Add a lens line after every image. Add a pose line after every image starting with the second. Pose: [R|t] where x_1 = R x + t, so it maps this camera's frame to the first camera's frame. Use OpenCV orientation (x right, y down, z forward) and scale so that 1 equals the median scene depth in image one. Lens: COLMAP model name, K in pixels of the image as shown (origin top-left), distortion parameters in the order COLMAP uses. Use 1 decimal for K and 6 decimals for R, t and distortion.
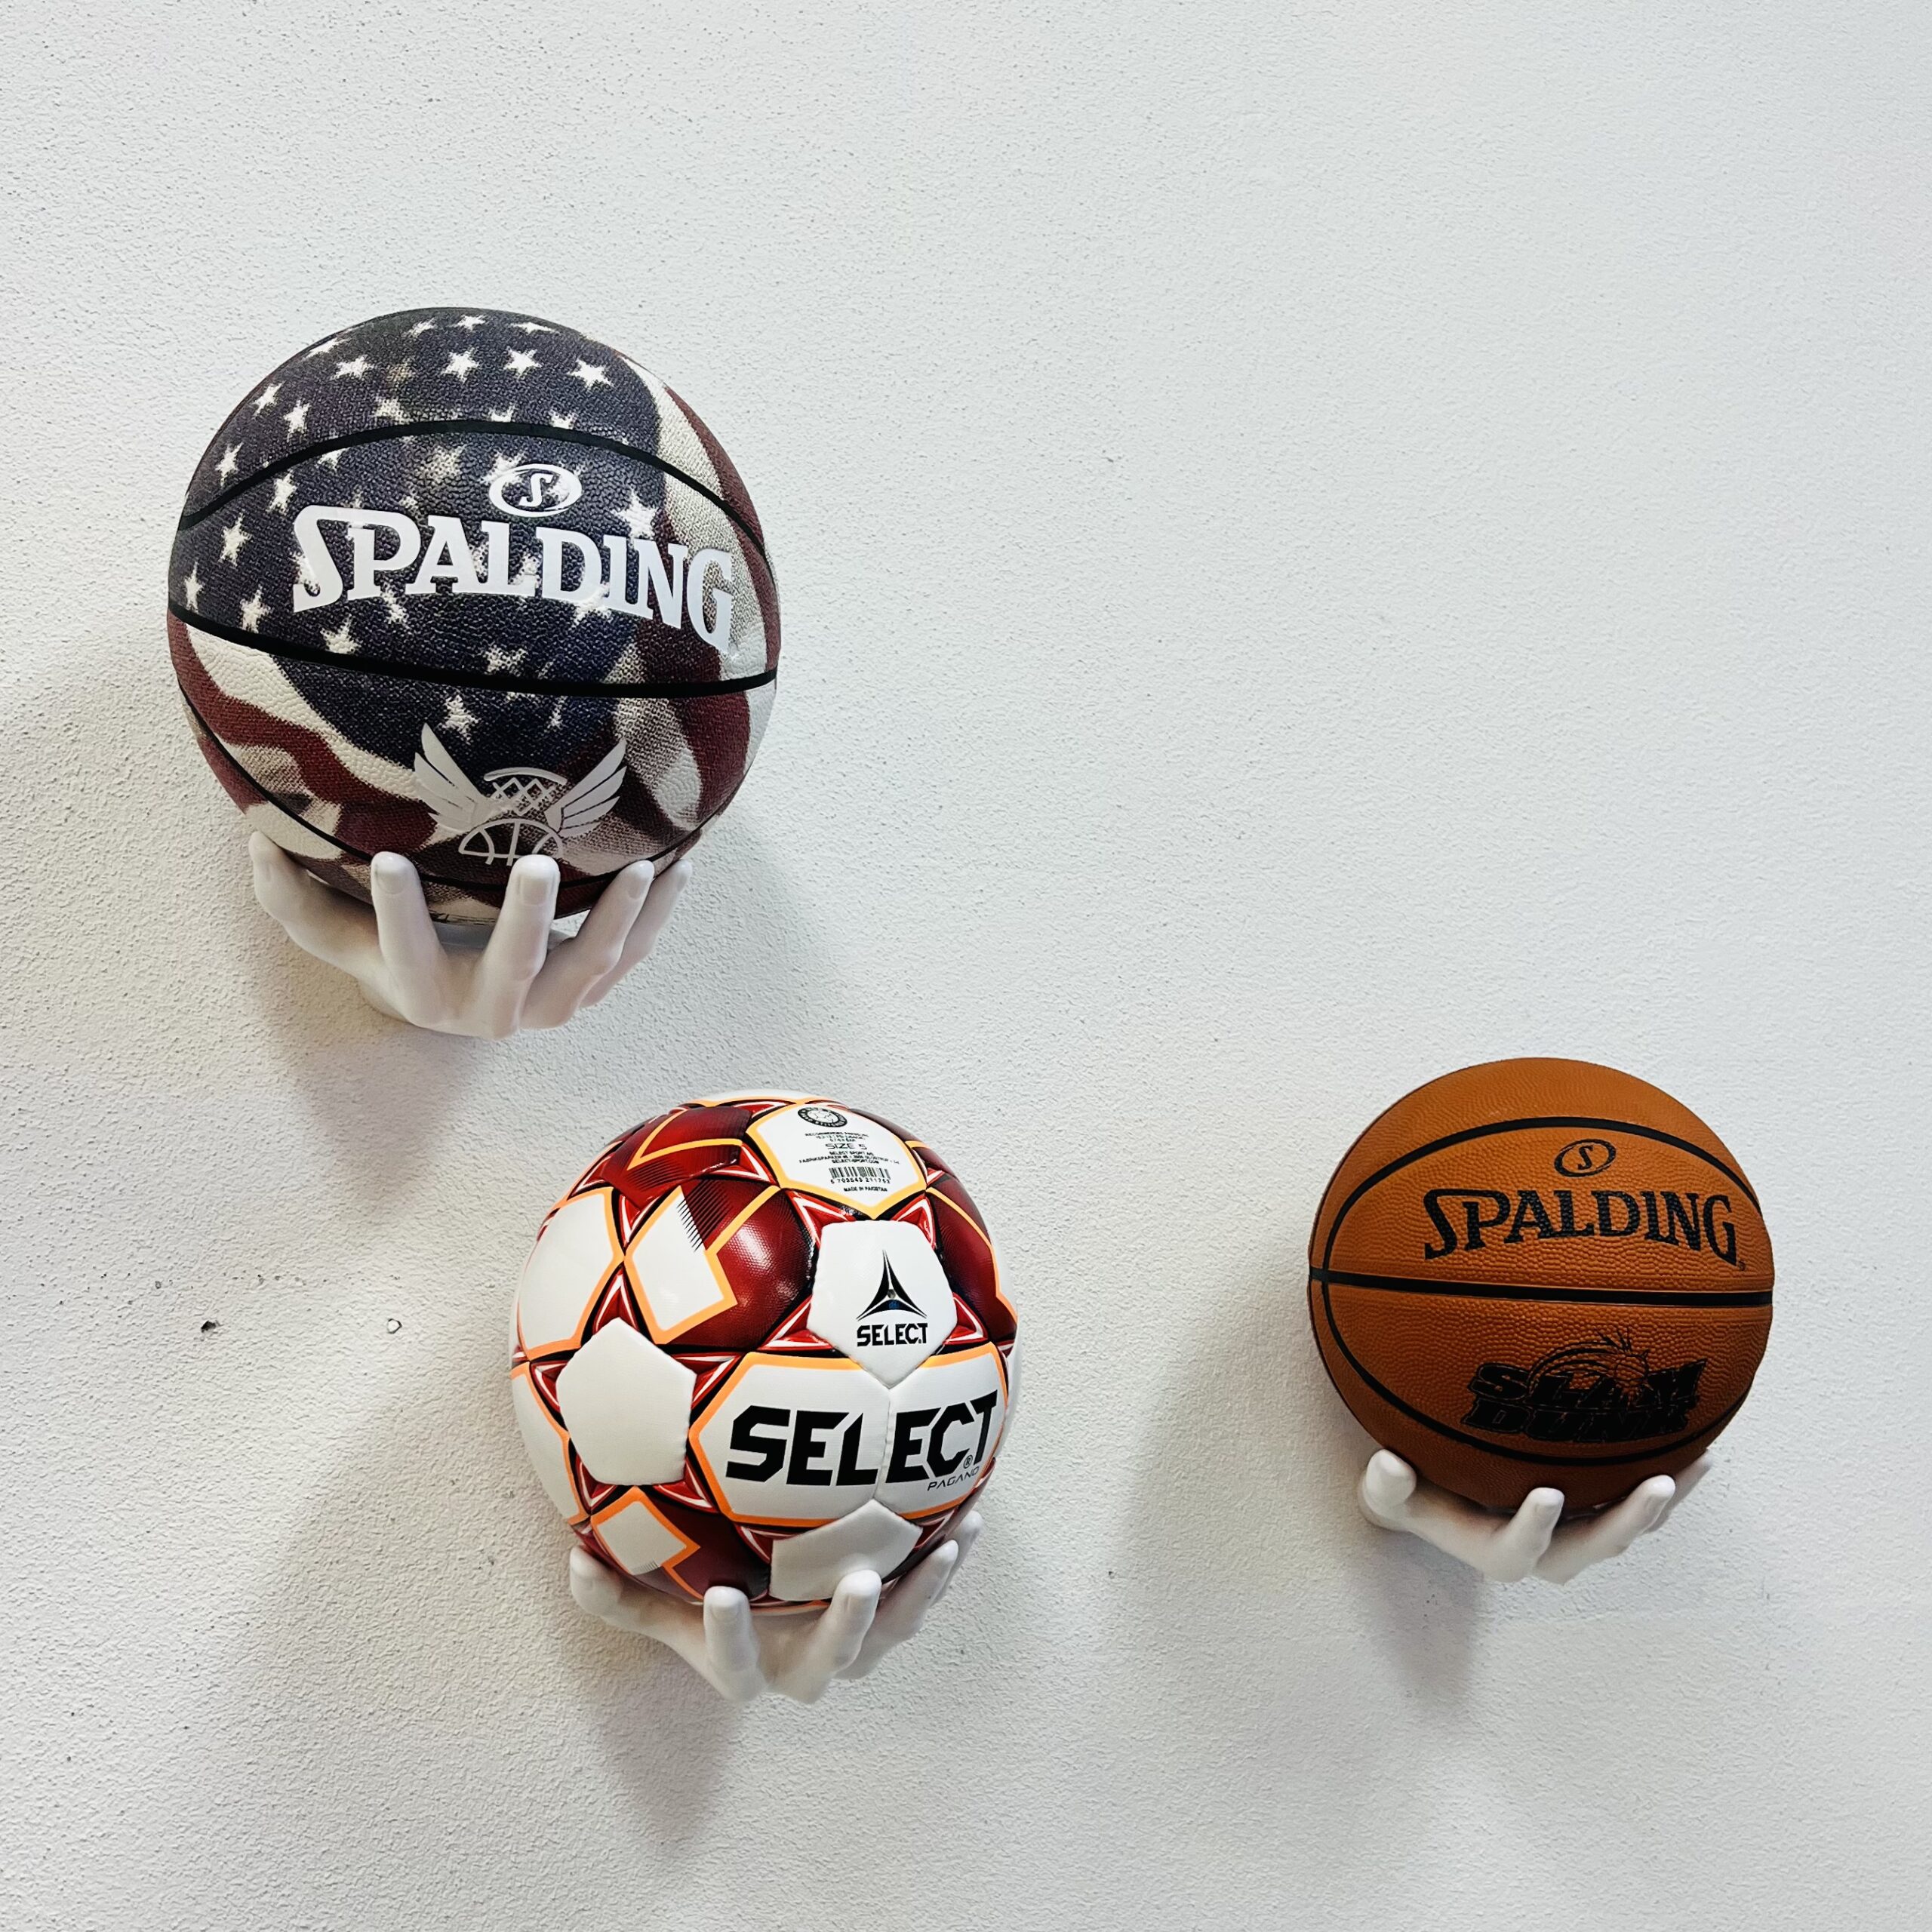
lens RADIAL K [[2204.4, 0, 961.7], [0, 2204.4, 981.7], [0, 0, 1]] dist [0.016225, 0.000000]
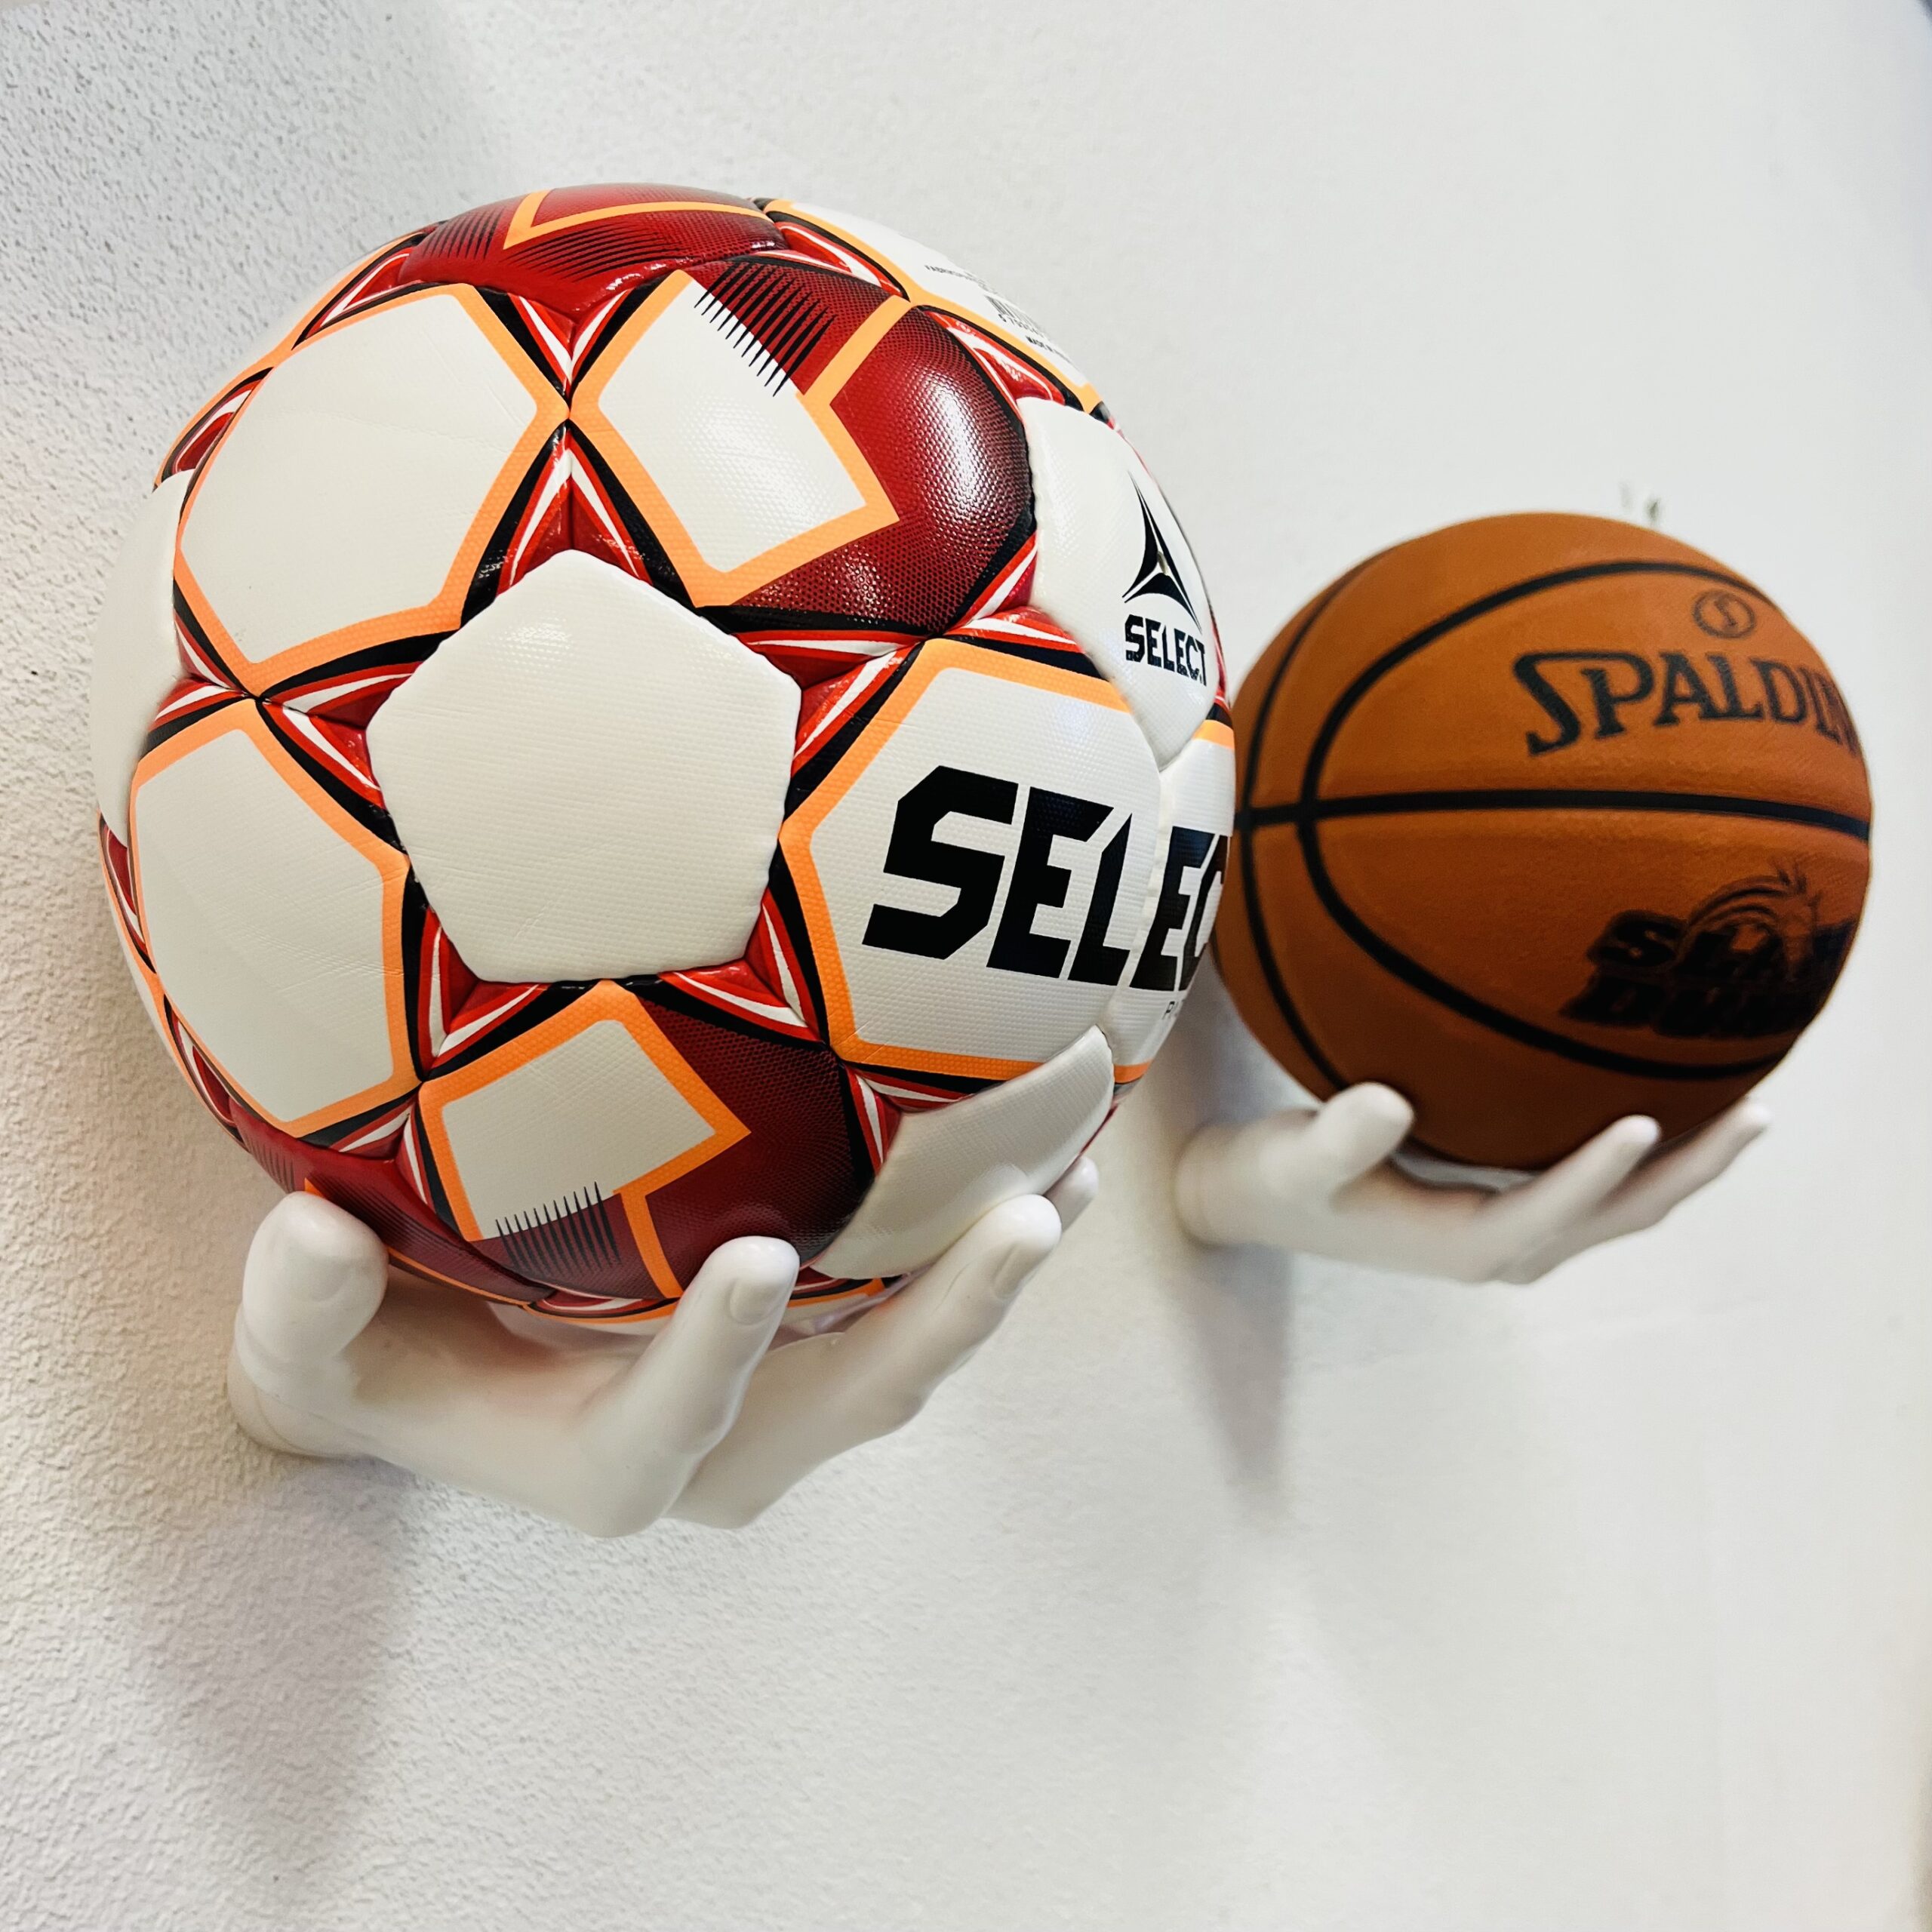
lens RADIAL K [[2204.4, 0, 957.8], [0, 2204.4, 947.3], [0, 0, 1]] dist [0.016225, 0.000000]
pose [[0.892184, 0.017832, 0.451320, -0.262188], [-0.027179, 0.999529, 0.014236, 0.208813], [-0.450854, -0.024968, 0.892249, 0.600983]]
